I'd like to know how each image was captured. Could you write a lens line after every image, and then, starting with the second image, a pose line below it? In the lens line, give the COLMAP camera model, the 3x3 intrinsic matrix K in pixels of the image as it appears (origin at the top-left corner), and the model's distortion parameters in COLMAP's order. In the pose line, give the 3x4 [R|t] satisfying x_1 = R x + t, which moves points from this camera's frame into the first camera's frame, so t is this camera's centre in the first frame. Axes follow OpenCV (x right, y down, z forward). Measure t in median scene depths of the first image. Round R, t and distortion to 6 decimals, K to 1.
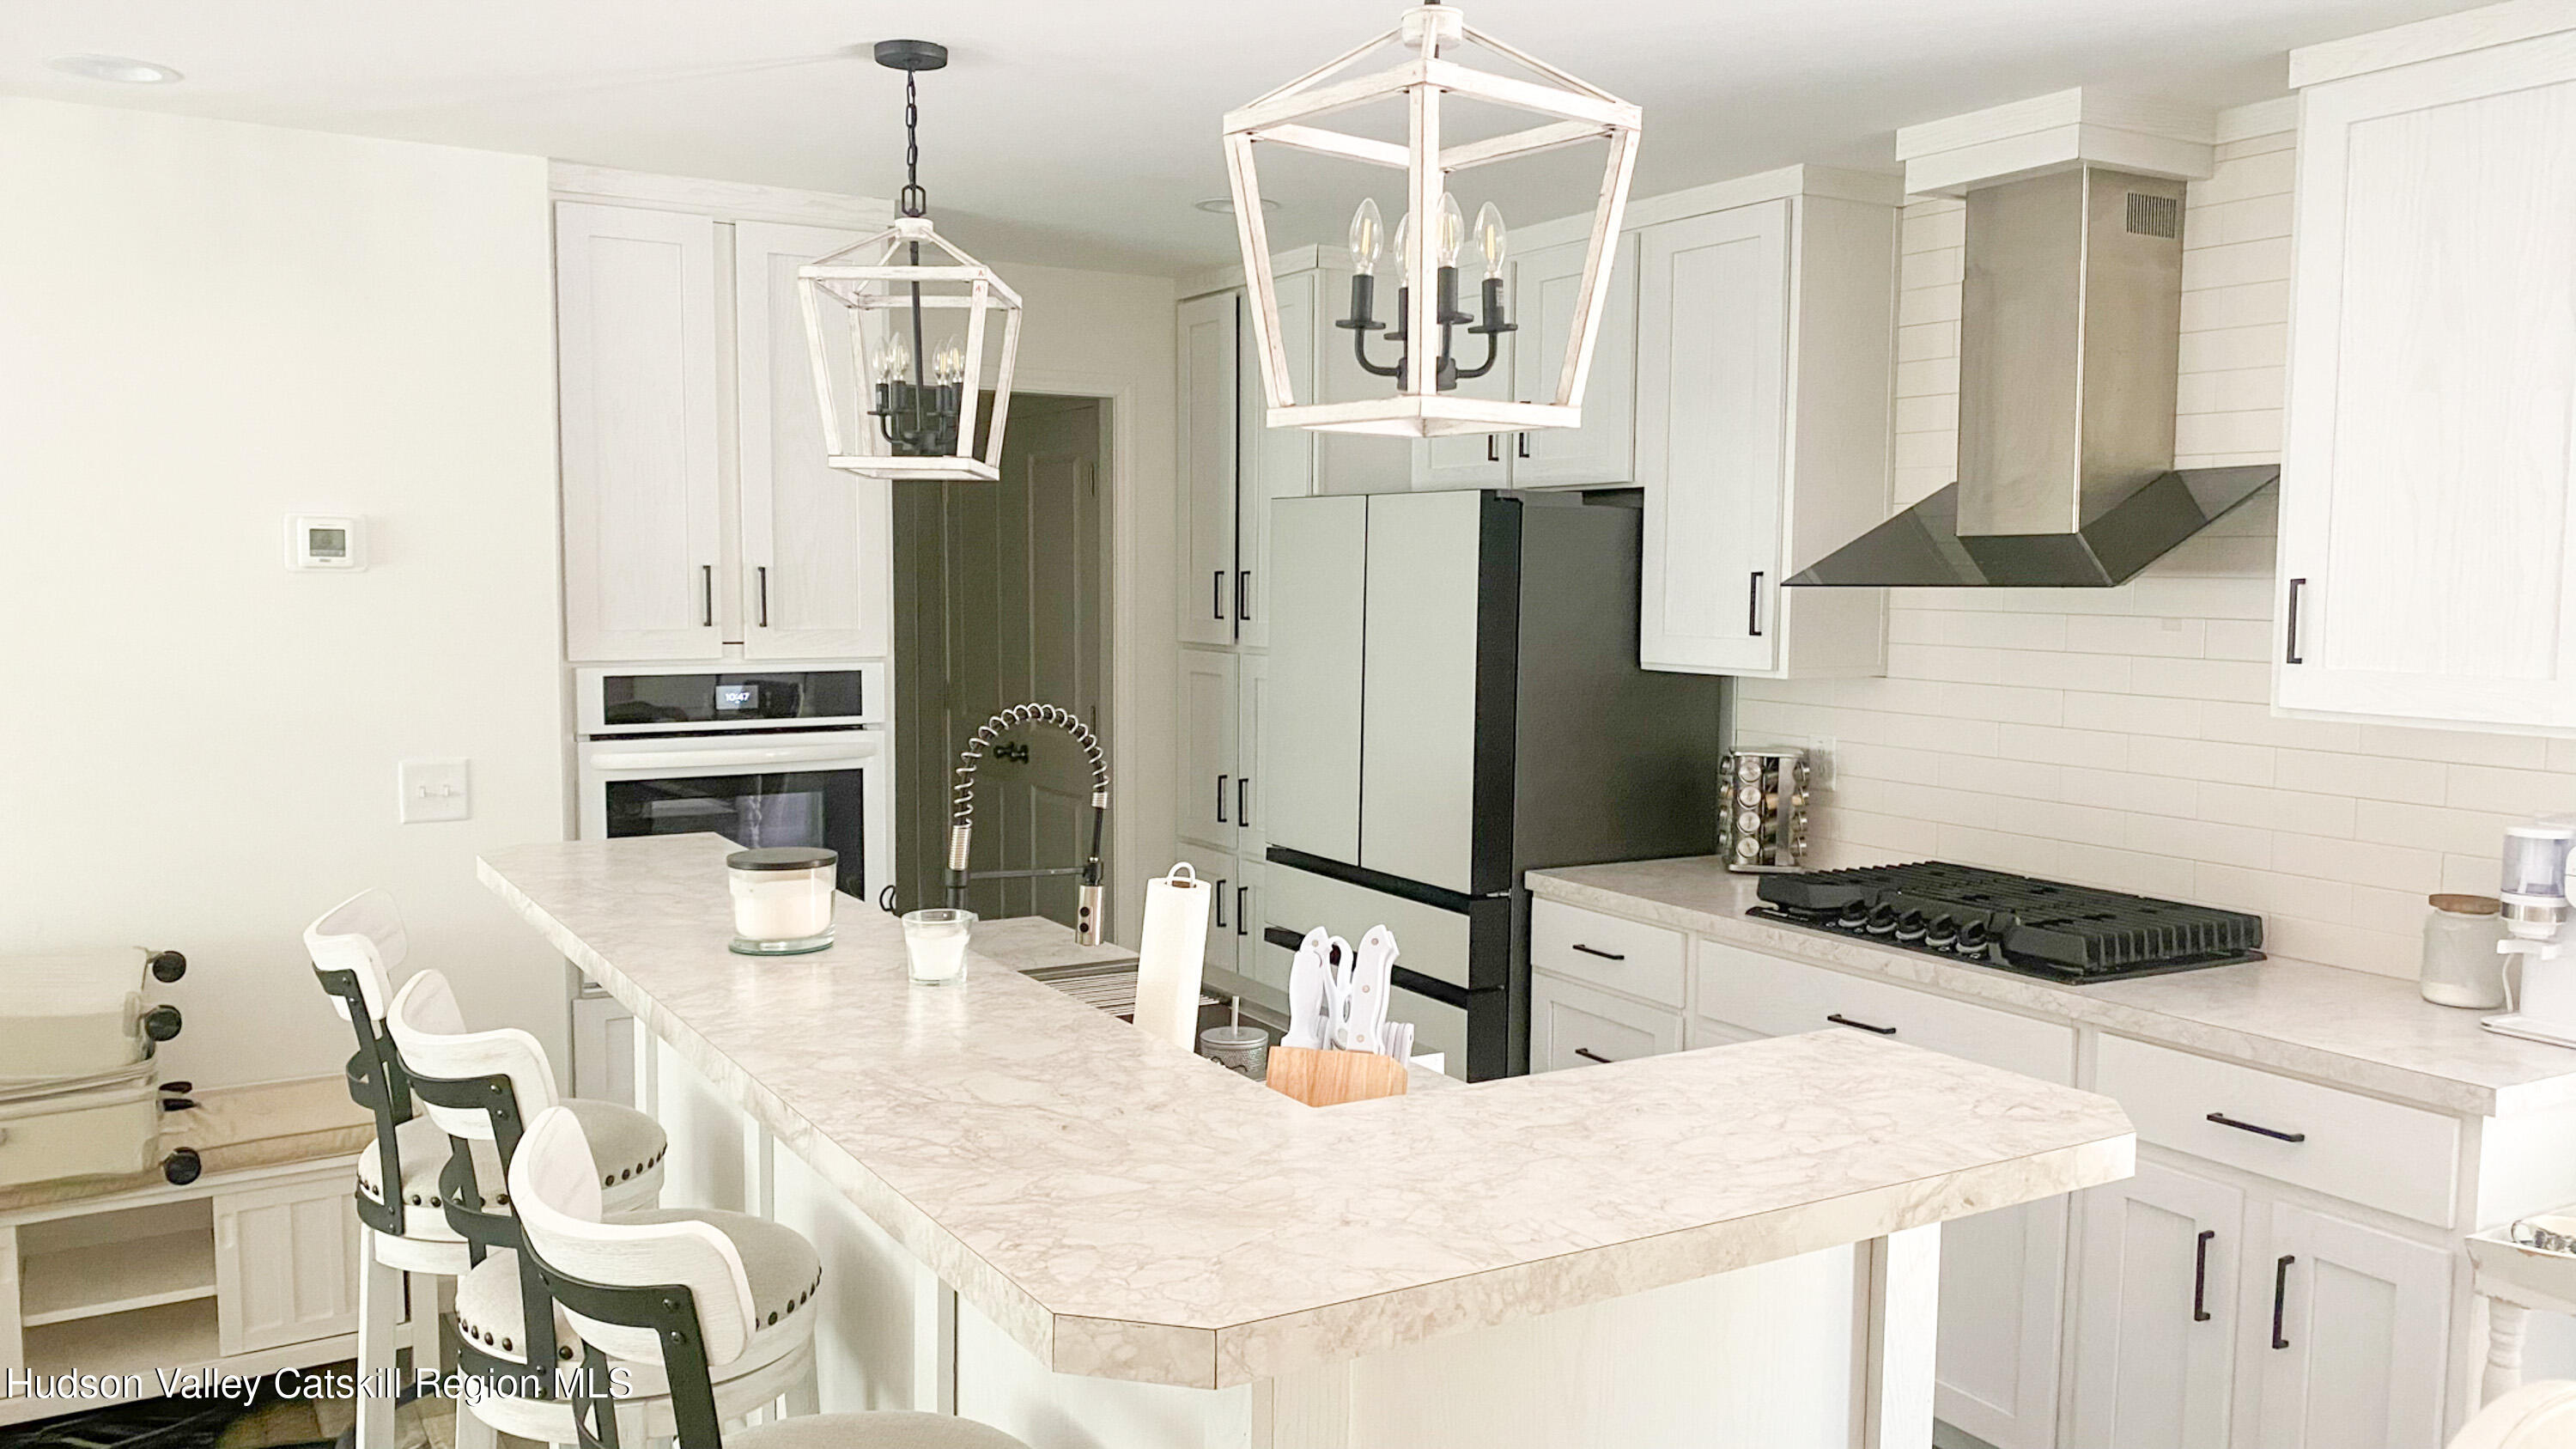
lens RADIAL K [[2009.6, 0, 1288.0], [0, 2009.6, 724.5], [0, 0, 1]] dist [0.040412, -0.000646]
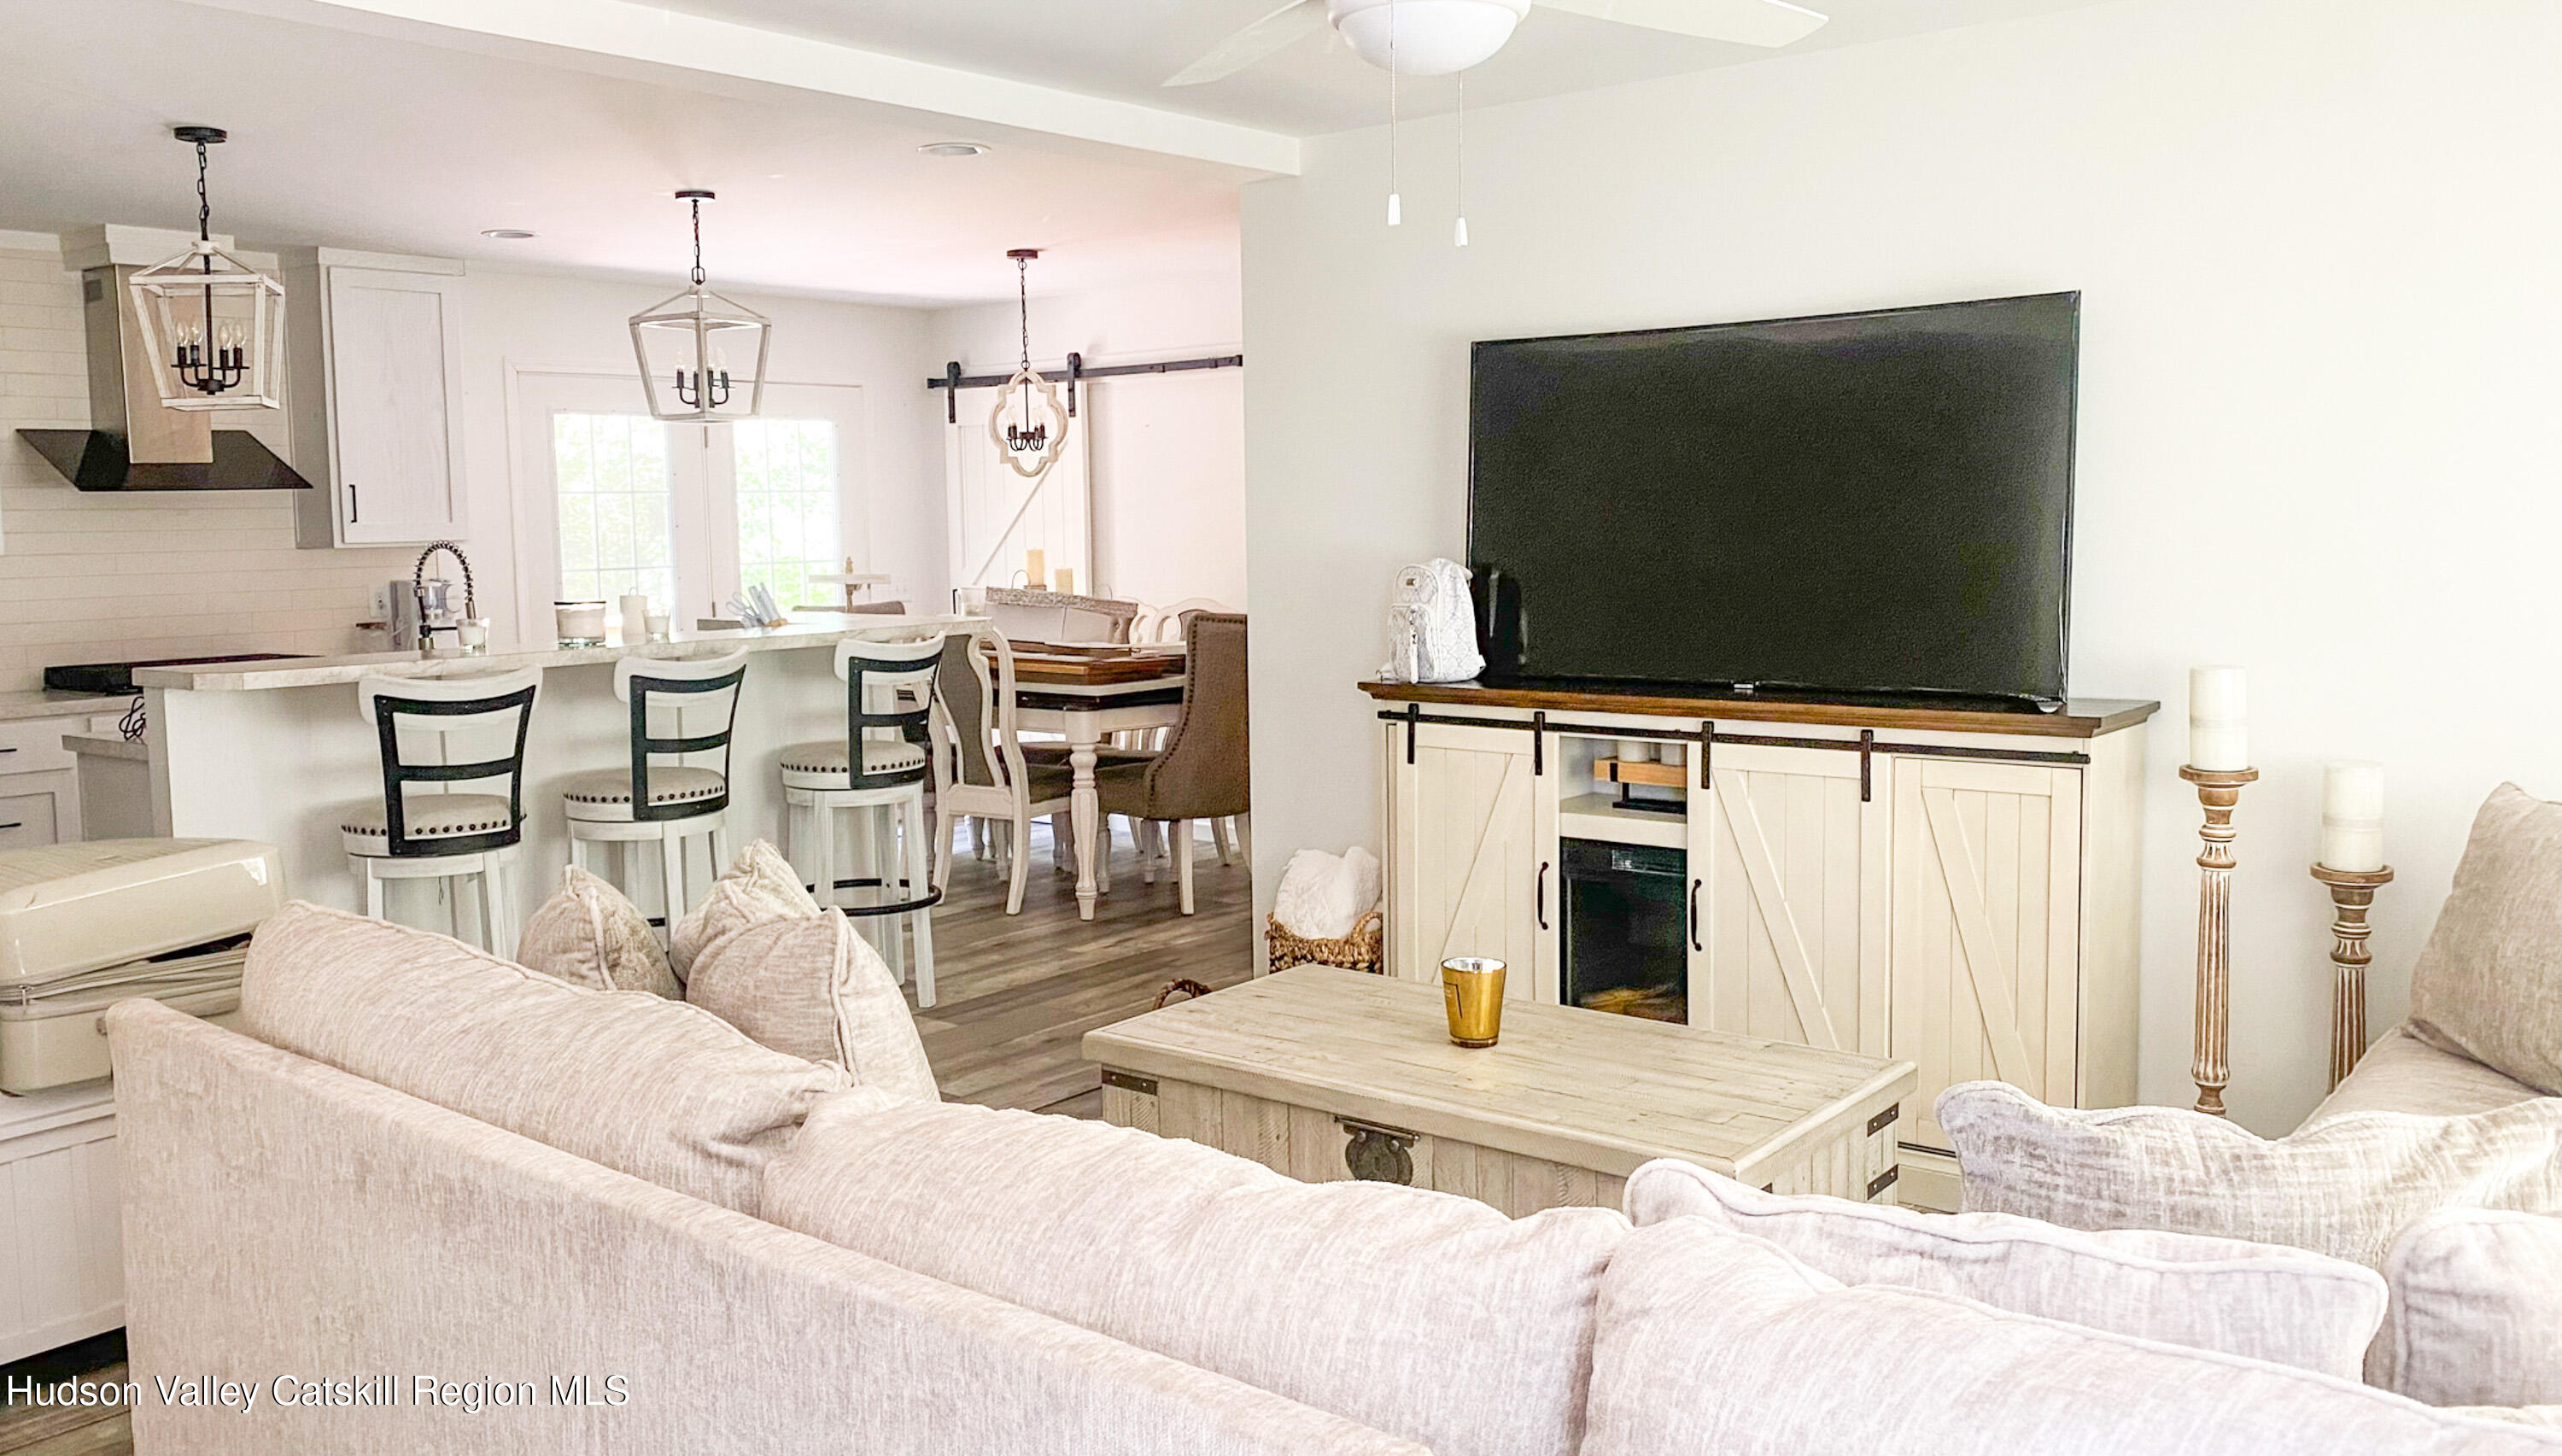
lens RADIAL K [[2014.7, 0, 1281.0], [0, 2014.7, 728.0], [0, 0, 1]] dist [0.034503, -0.114275]
pose [[-0.343481, -0.100070, 0.933813, -1.648714], [0.095120, 0.985487, 0.140596, -0.019131], [-0.934330, 0.137116, -0.328977, 0.681235]]
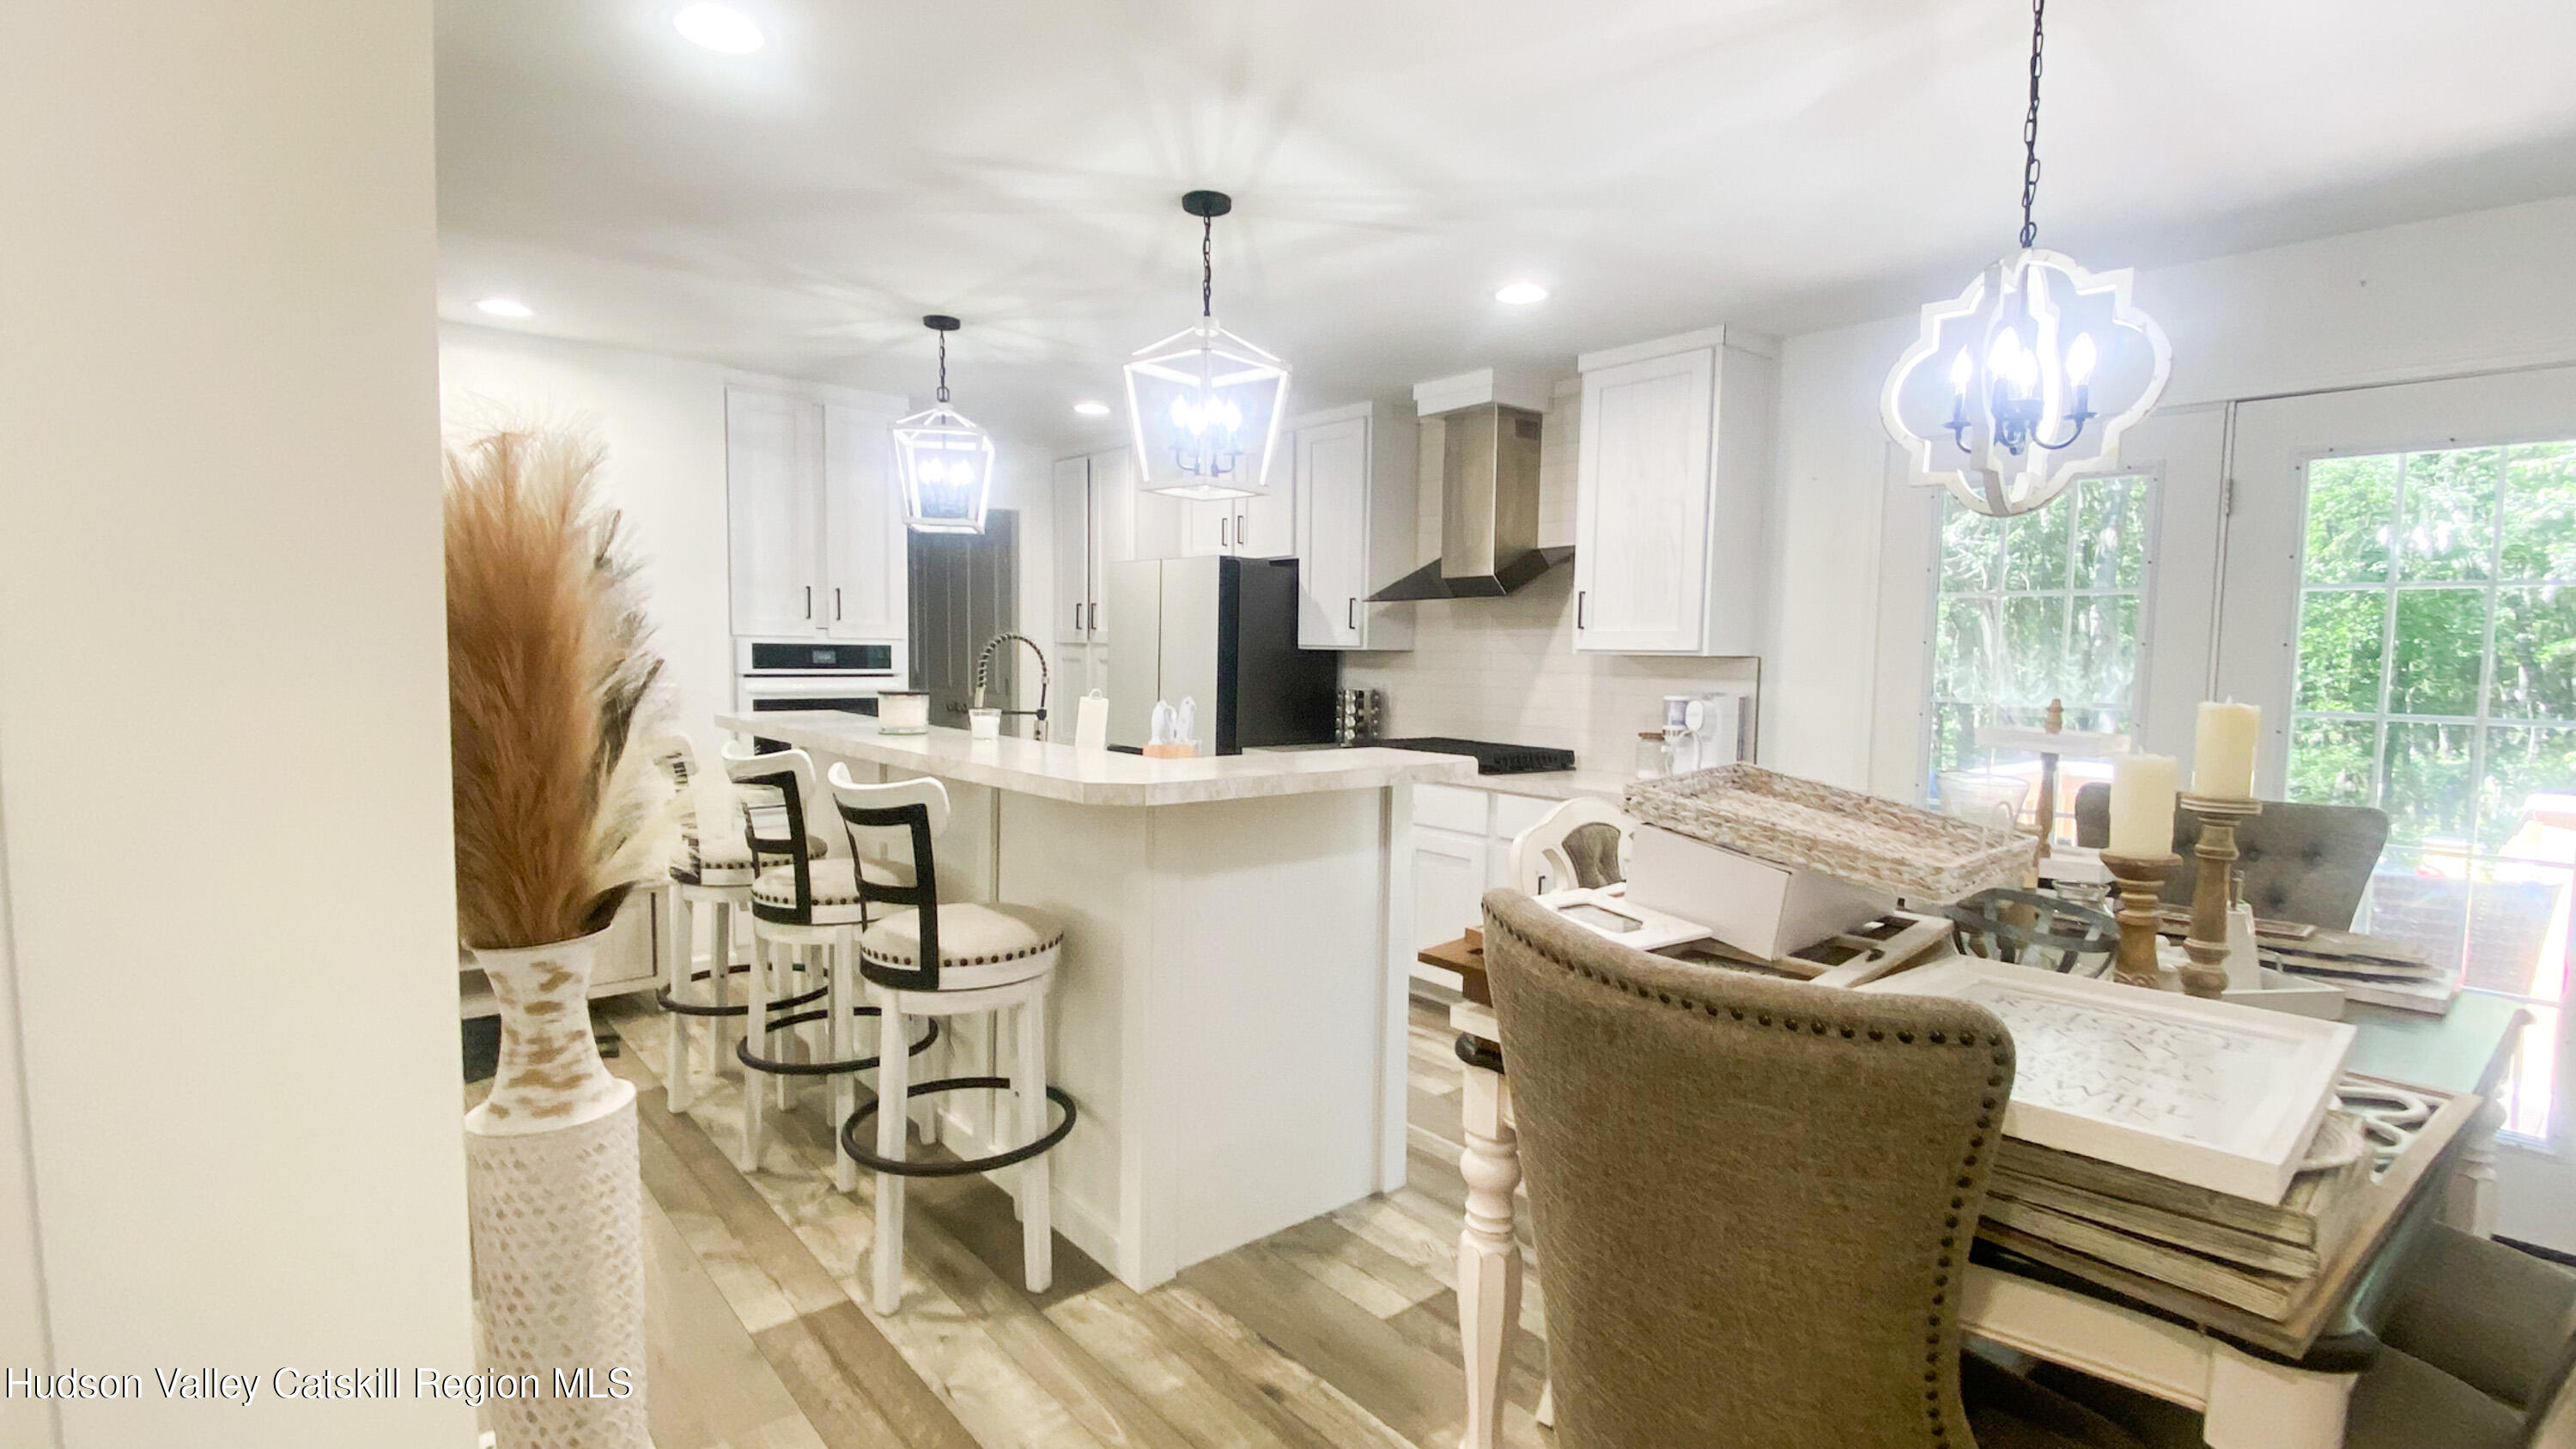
lens RADIAL K [[1211.0, 0, 1288.0], [0, 1211.0, 724.5], [0, 0, 1]] dist [0.086443, -0.000016]
pose [[0.986827, -0.000862, 0.161774, -0.037316], [0.003423, 0.999873, -0.015551, 0.080510], [-0.161740, 0.015900, 0.986705, -0.235483]]
